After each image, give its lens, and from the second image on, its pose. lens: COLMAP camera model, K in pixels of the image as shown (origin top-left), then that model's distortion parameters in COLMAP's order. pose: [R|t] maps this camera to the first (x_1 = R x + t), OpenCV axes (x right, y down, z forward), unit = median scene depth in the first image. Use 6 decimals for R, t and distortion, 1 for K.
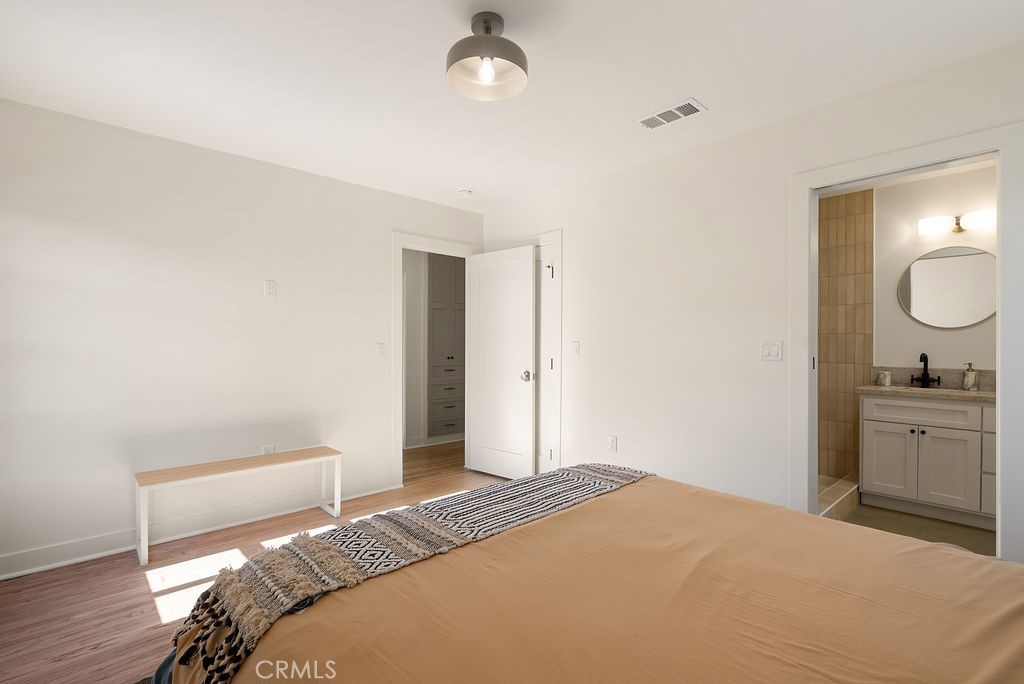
lens RADIAL K [[471.4, 0, 511.1], [0, 471.4, 342.5], [0, 0, 1]] dist [-0.002411, 0.000158]
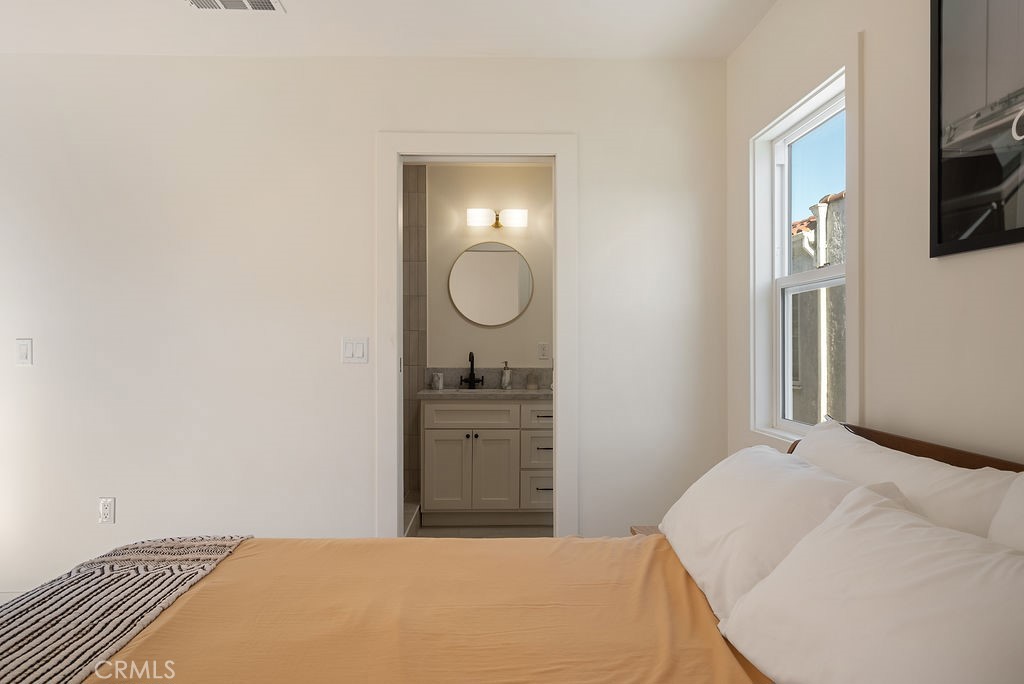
lens RADIAL K [[689.8, 0, 512.7], [0, 689.8, 343.5], [0, 0, 1]] dist [0.001267, 0.004720]
pose [[0.646828, -0.001727, 0.762634, -0.123694], [-0.000331, 0.999997, 0.002545, 0.002251], [-0.762636, -0.001899, 0.646825, 0.050919]]
